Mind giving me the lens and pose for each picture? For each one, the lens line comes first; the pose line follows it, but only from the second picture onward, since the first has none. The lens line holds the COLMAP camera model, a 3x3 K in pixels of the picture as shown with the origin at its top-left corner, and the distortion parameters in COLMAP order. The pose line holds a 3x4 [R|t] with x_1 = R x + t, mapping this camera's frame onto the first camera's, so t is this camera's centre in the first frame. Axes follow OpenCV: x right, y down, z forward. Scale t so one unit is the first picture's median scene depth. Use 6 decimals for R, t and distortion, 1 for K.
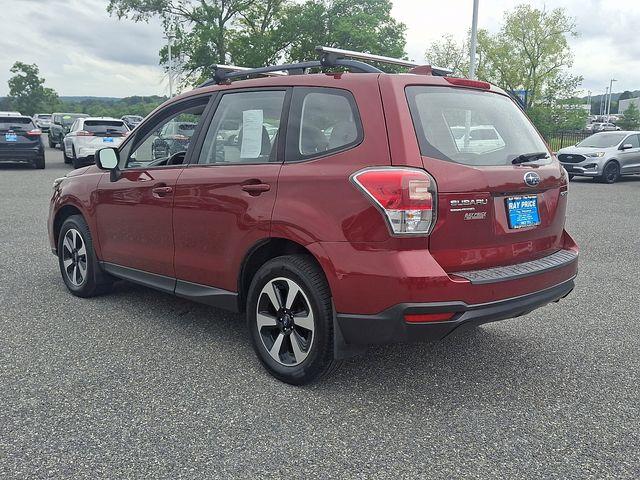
lens RADIAL K [[626.4, 0, 331.6], [0, 626.4, 239.0], [0, 0, 1]] dist [0.064250, -0.127247]
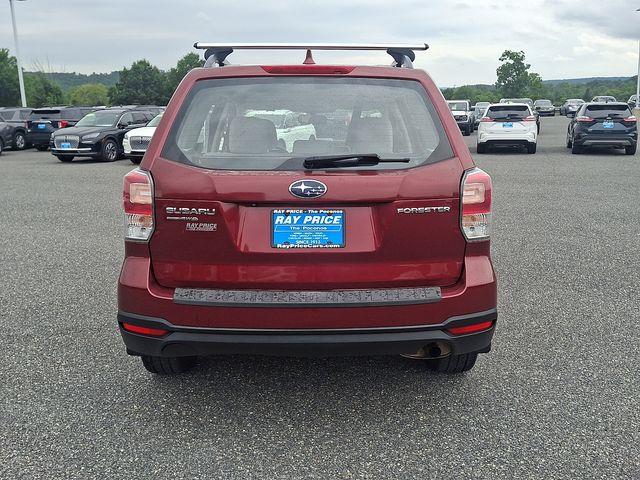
lens RADIAL K [[626.4, 0, 331.6], [0, 626.4, 239.0], [0, 0, 1]] dist [0.064250, -0.127247]
pose [[0.720213, 0.109401, -0.685073, 0.151308], [-0.090296, 0.993870, 0.063786, -0.014559], [0.687852, 0.015920, 0.725676, 0.077249]]
